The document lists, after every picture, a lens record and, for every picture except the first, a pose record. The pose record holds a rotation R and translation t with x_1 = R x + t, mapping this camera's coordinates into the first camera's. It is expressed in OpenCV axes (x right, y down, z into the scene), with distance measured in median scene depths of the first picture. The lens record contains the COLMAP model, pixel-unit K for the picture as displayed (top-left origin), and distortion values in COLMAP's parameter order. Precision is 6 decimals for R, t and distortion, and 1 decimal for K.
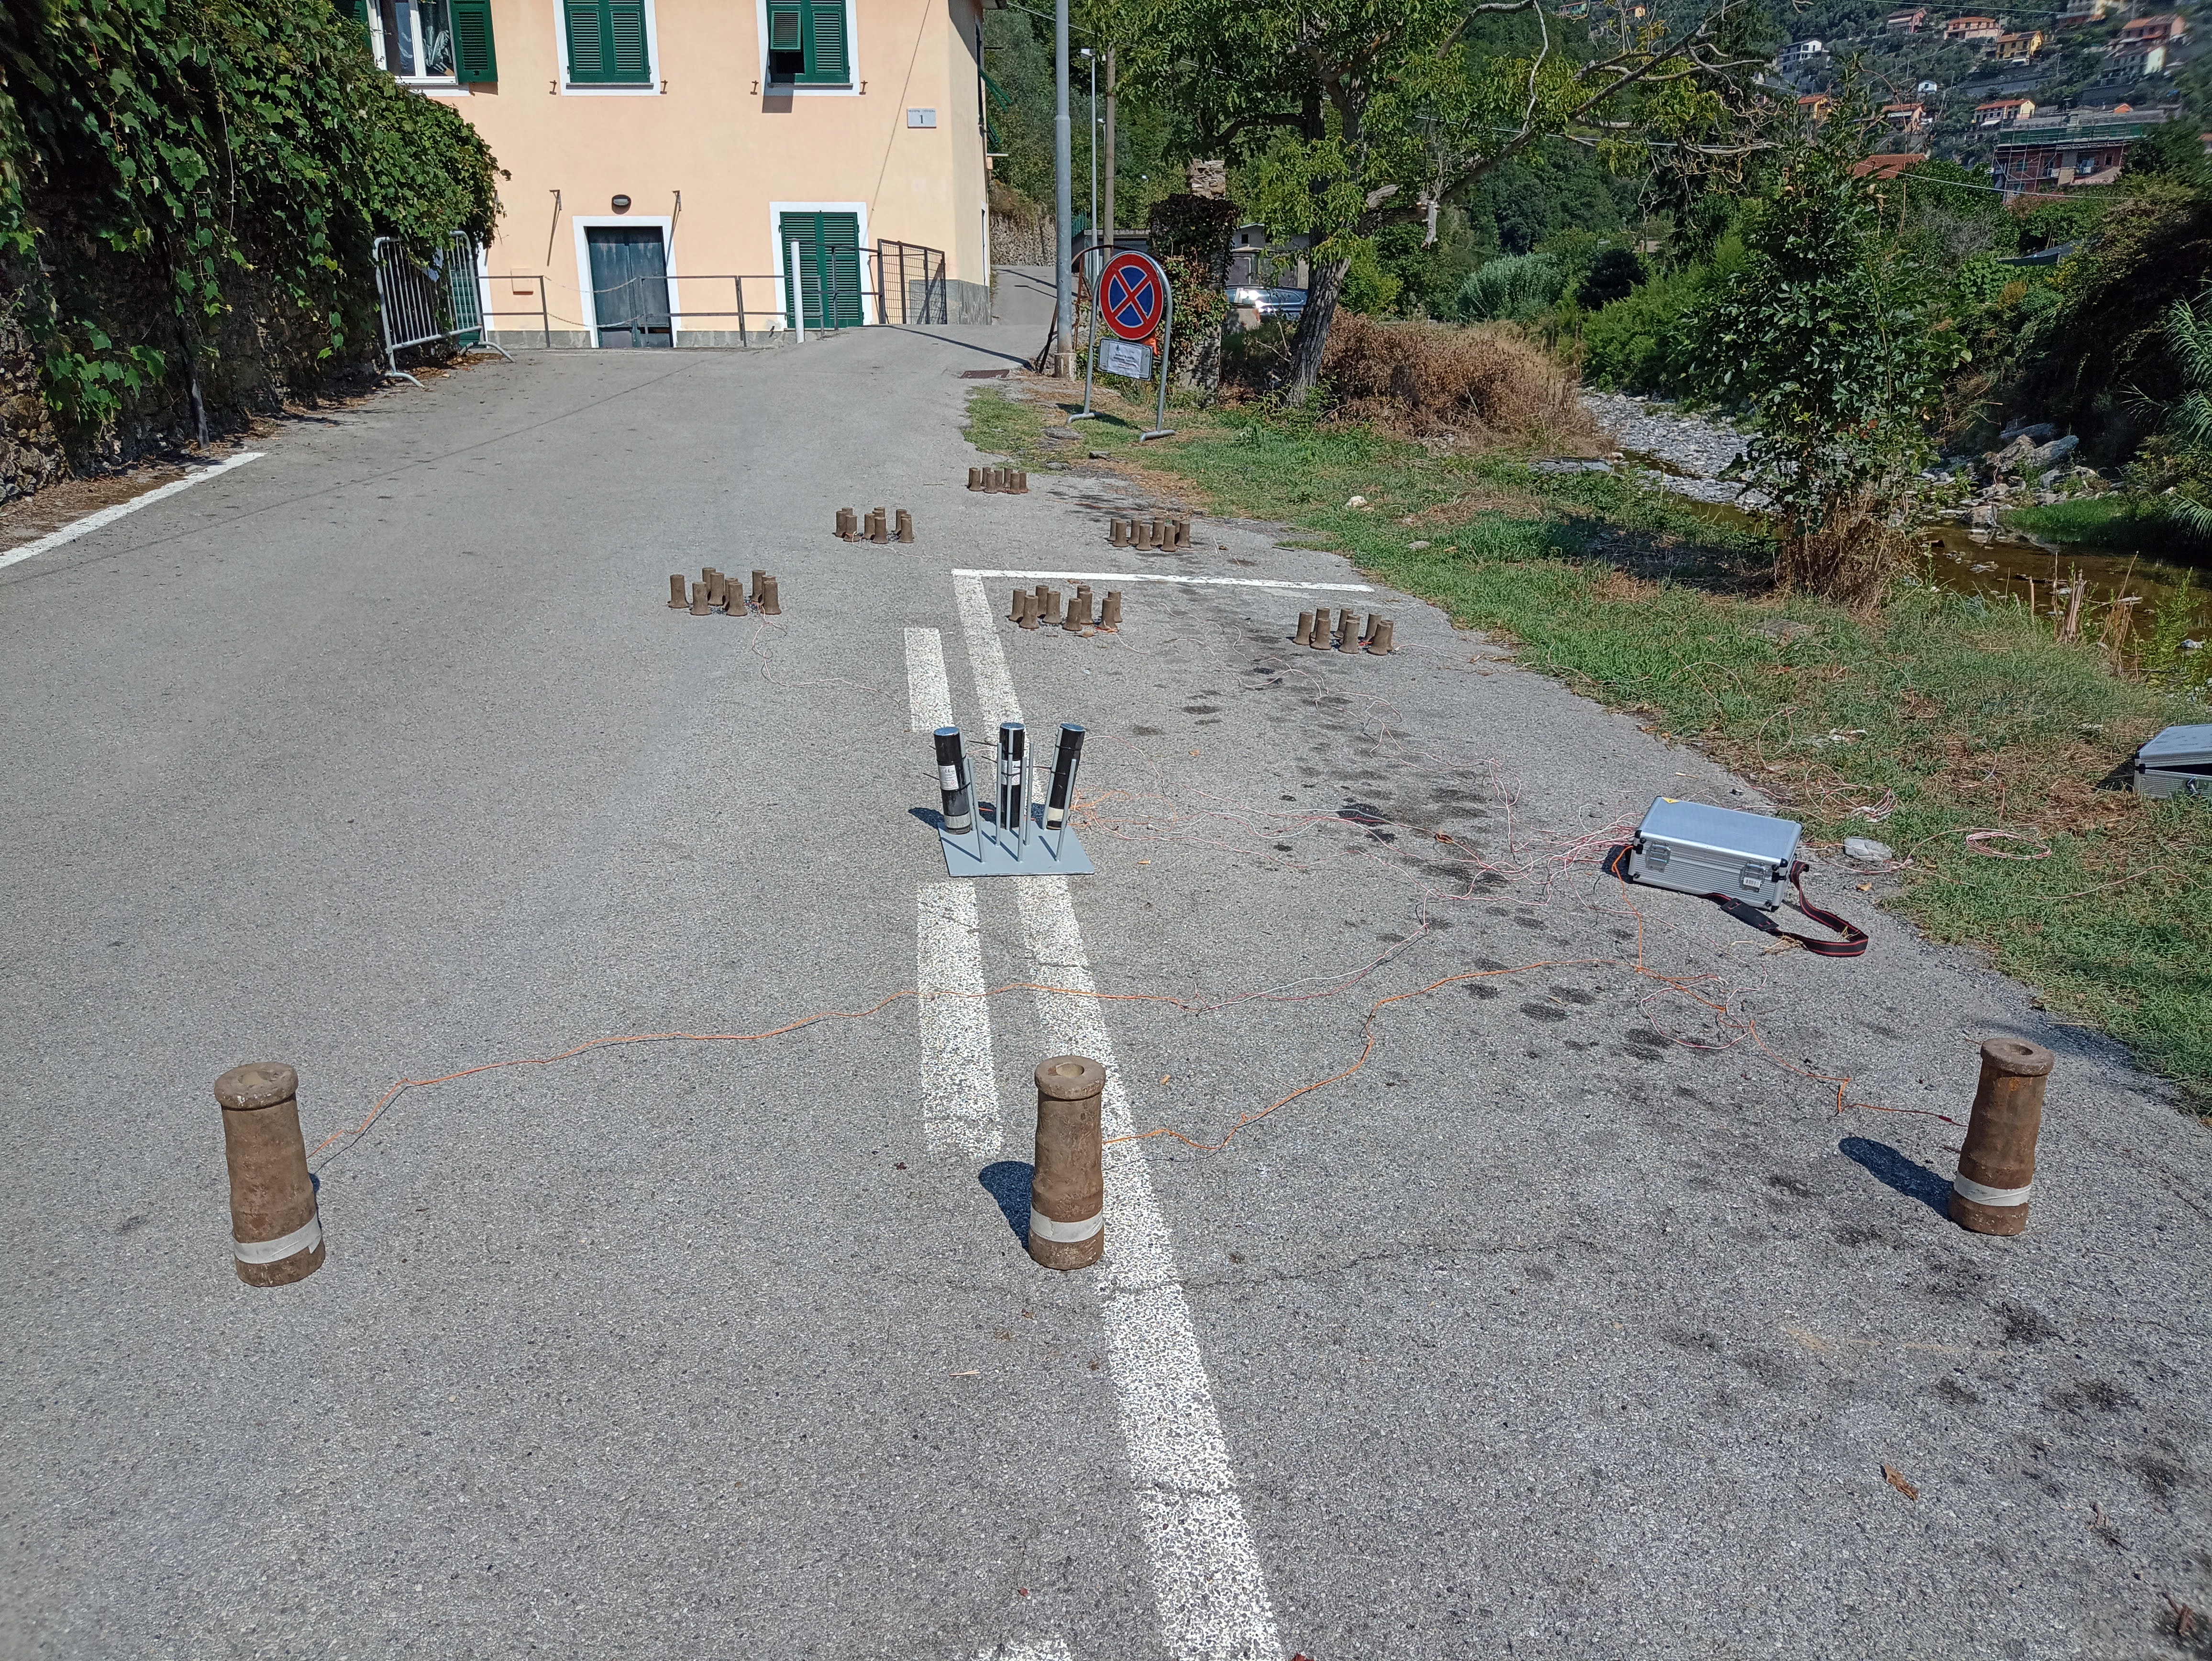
lens RADIAL K [[1608.2, 0, 1109.6], [0, 1608.2, 854.5], [0, 0, 1]] dist [0.088763, -0.124171]
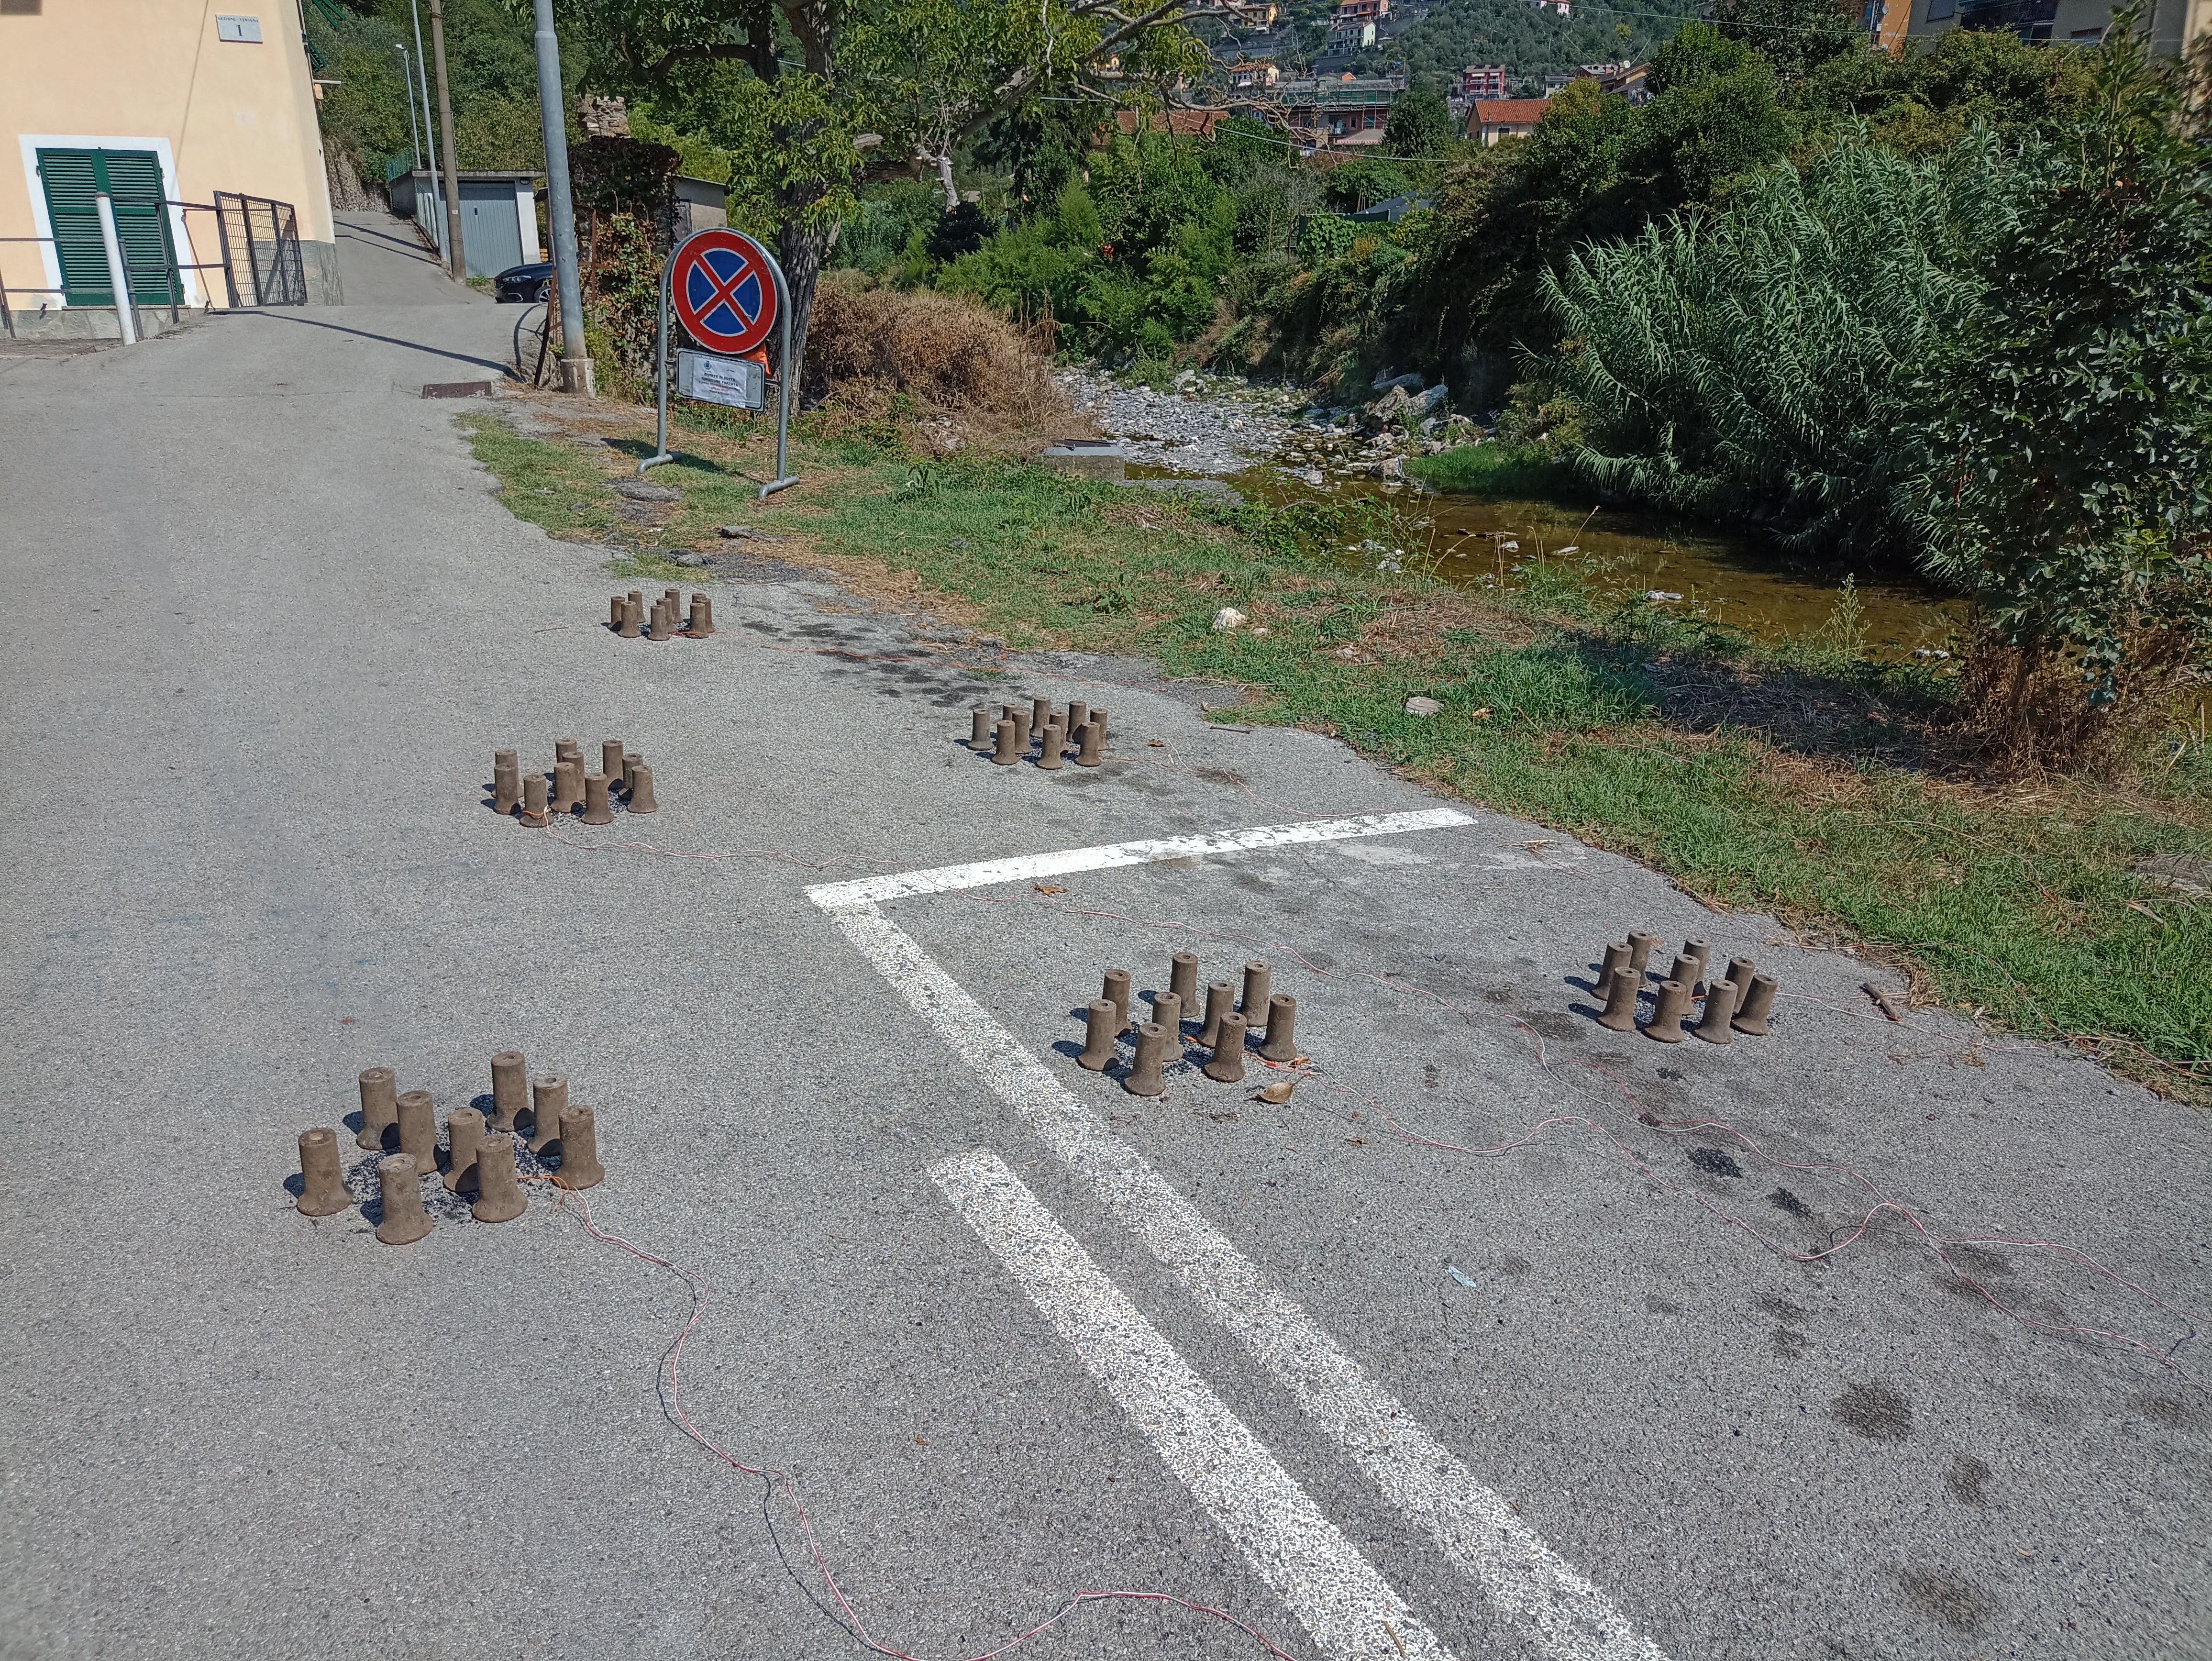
lens RADIAL K [[1648.0, 0, 1111.3], [0, 1648.0, 816.0], [0, 0, 1]] dist [0.109557, -0.182177]
pose [[0.928535, -0.118822, 0.351715, -0.189483], [0.118684, 0.992687, 0.022038, -0.200129], [-0.351761, 0.021279, 0.935848, 0.472607]]
